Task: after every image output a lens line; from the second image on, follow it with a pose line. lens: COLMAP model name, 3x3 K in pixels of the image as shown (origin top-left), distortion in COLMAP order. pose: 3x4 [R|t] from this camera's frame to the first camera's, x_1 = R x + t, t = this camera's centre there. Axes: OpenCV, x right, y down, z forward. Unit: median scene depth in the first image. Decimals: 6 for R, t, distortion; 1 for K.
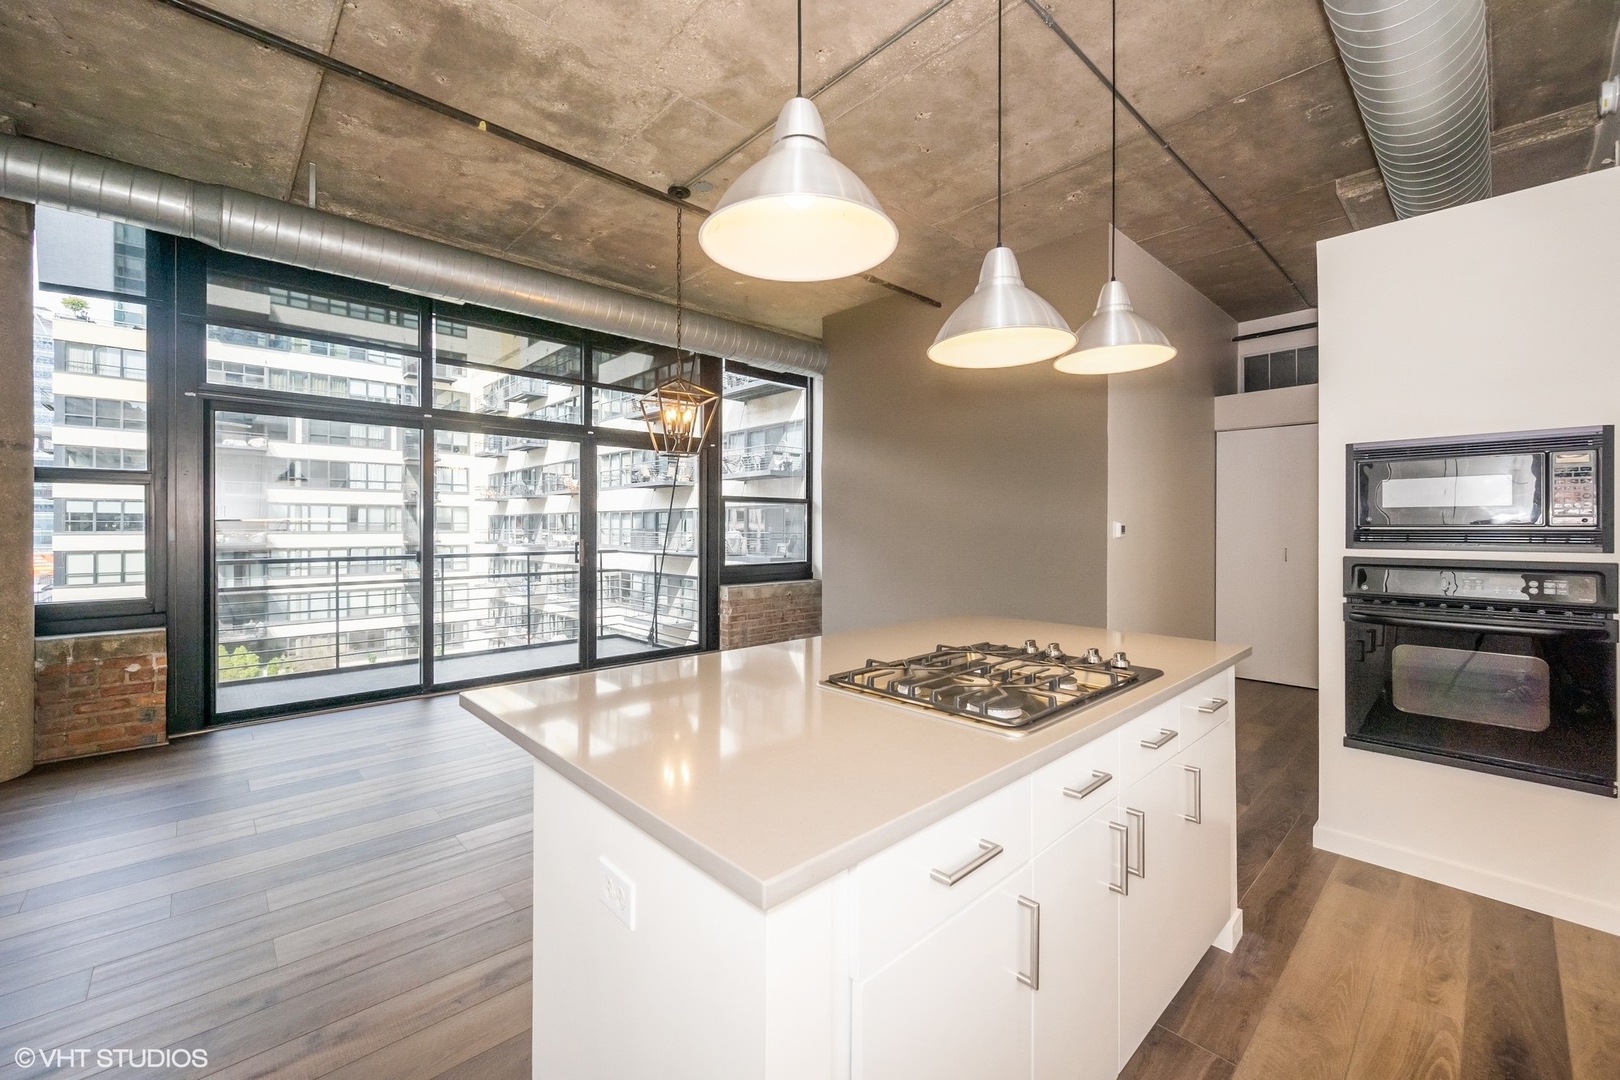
lens RADIAL K [[648.6, 0, 803.2], [0, 648.6, 526.7], [0, 0, 1]] dist [-0.000348, -0.000148]
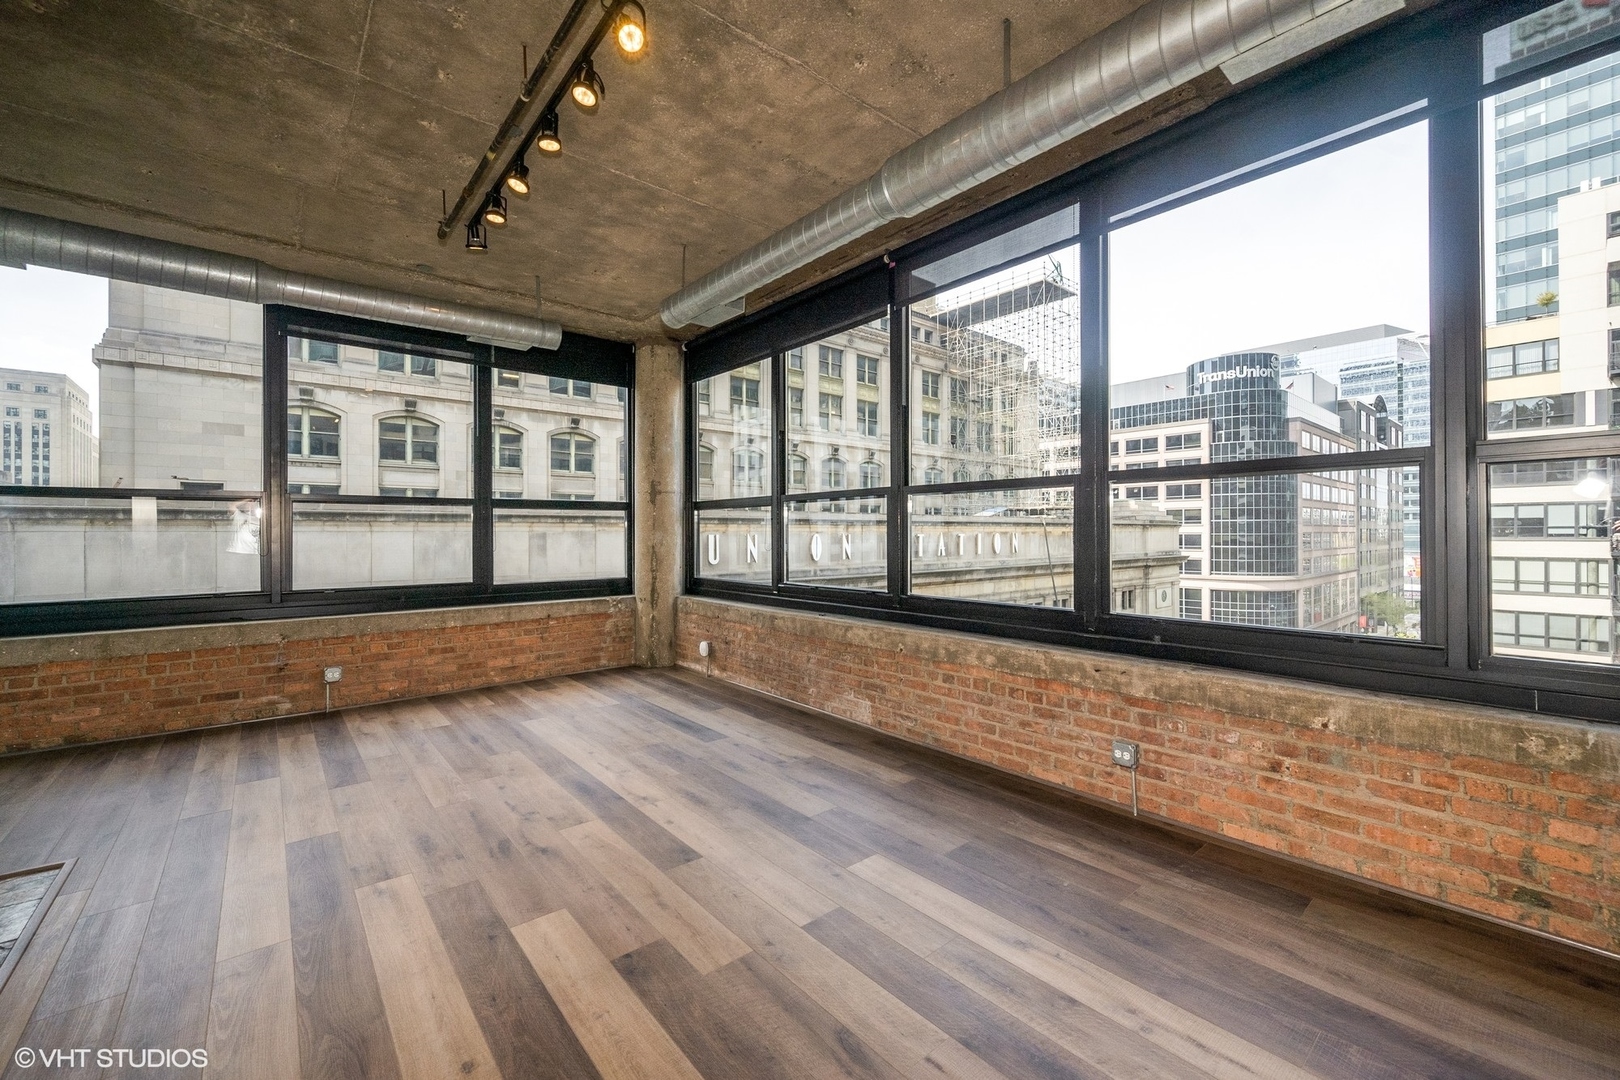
lens RADIAL K [[650.8, 0, 813.3], [0, 650.8, 531.7], [0, 0, 1]] dist [-0.000428, 0.000052]
pose [[-0.047001, -0.004488, -0.998885, -0.063987], [0.003632, 0.999983, -0.004664, -0.000180], [0.998888, -0.003847, -0.046984, 0.020392]]
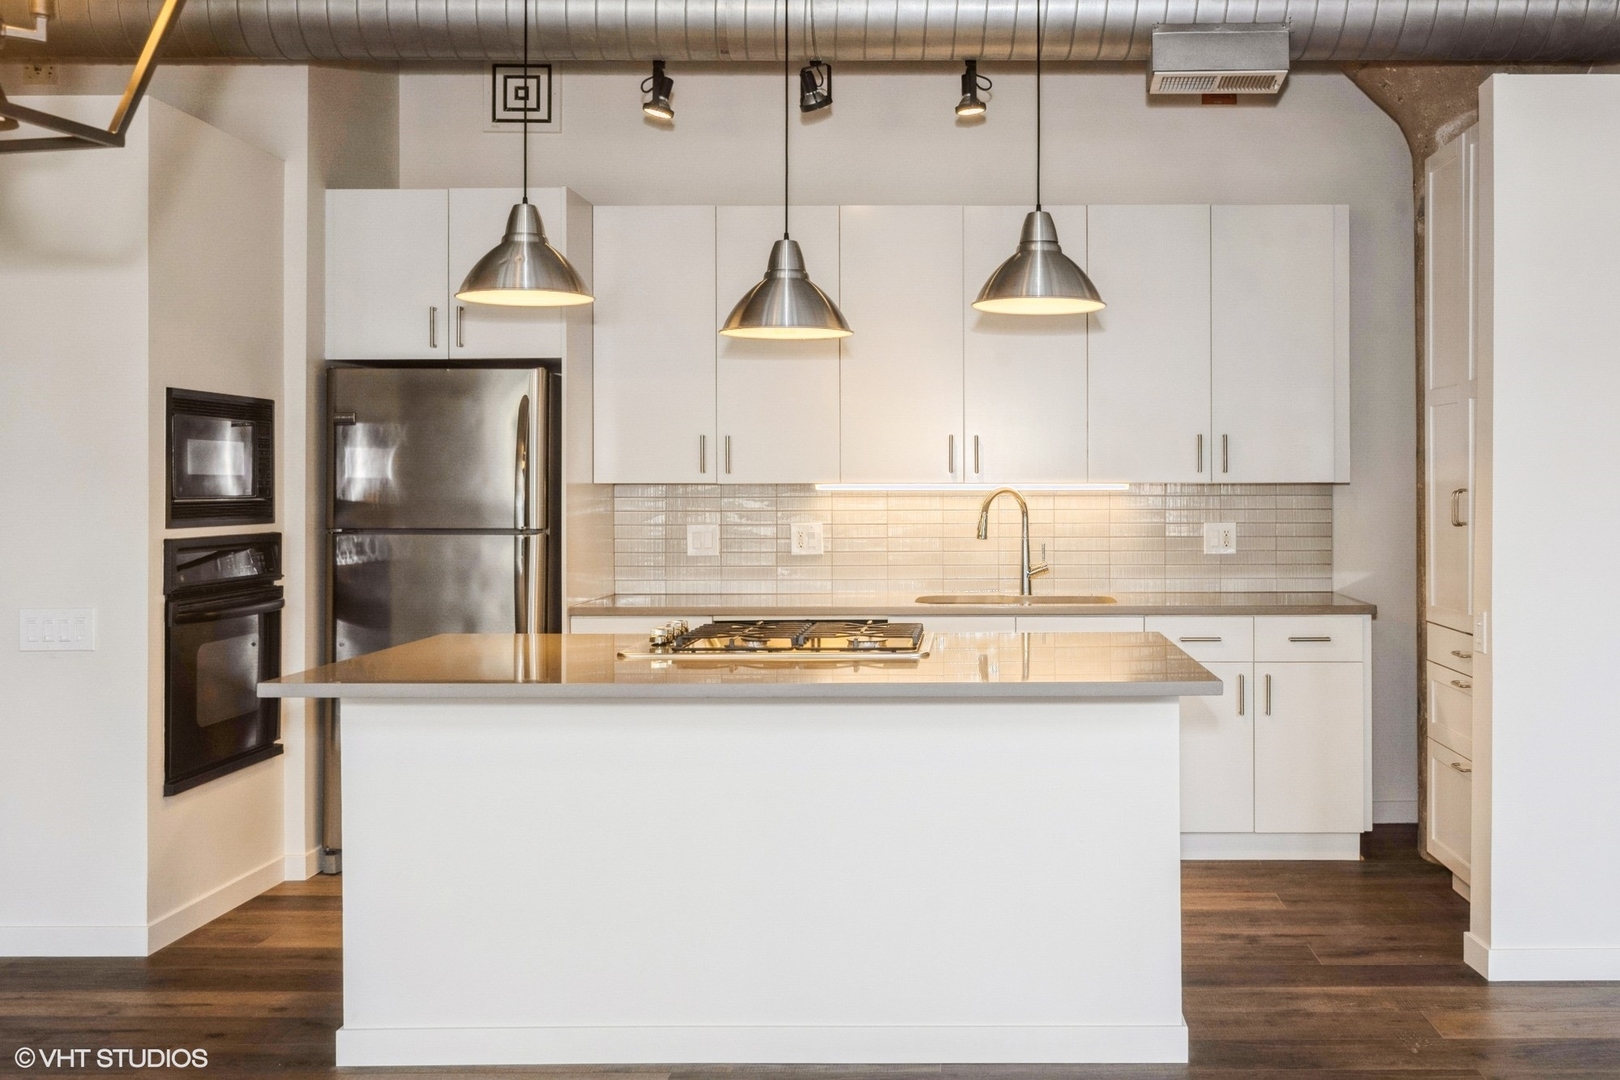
lens RADIAL K [[1464.3, 0, 982.8], [0, 1464.3, 486.6], [0, 0, 1]] dist [0.008348, -0.004407]
pose [[-0.730731, 0.001136, 0.682665, -0.067890], [0.000262, 0.999999, -0.001384, -0.000819], [-0.682666, -0.000832, -0.730730, 0.109497]]
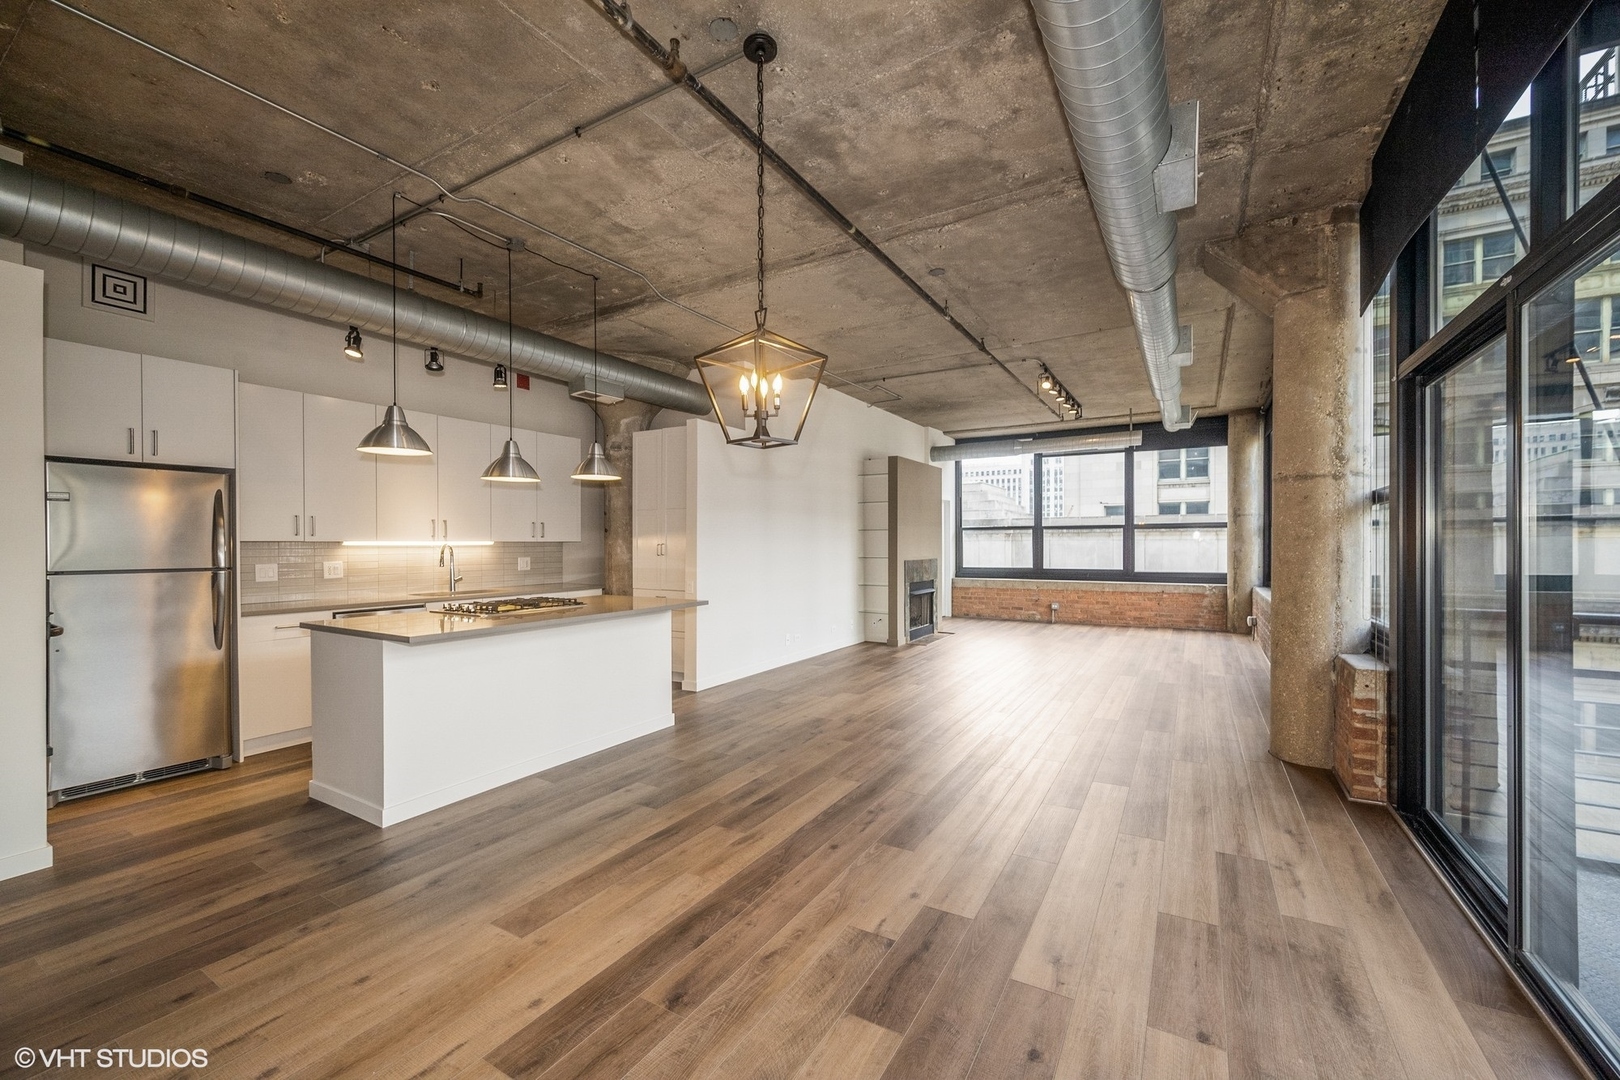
lens RADIAL K [[642.0, 0, 810.1], [0, 642.0, 549.1], [0, 0, 1]] dist [0.000164, -0.000239]
pose [[-0.961223, 0.003785, -0.275745, -0.005603], [0.001508, 0.999963, 0.008470, -0.000754], [0.275767, 0.007726, -0.961193, 0.162738]]
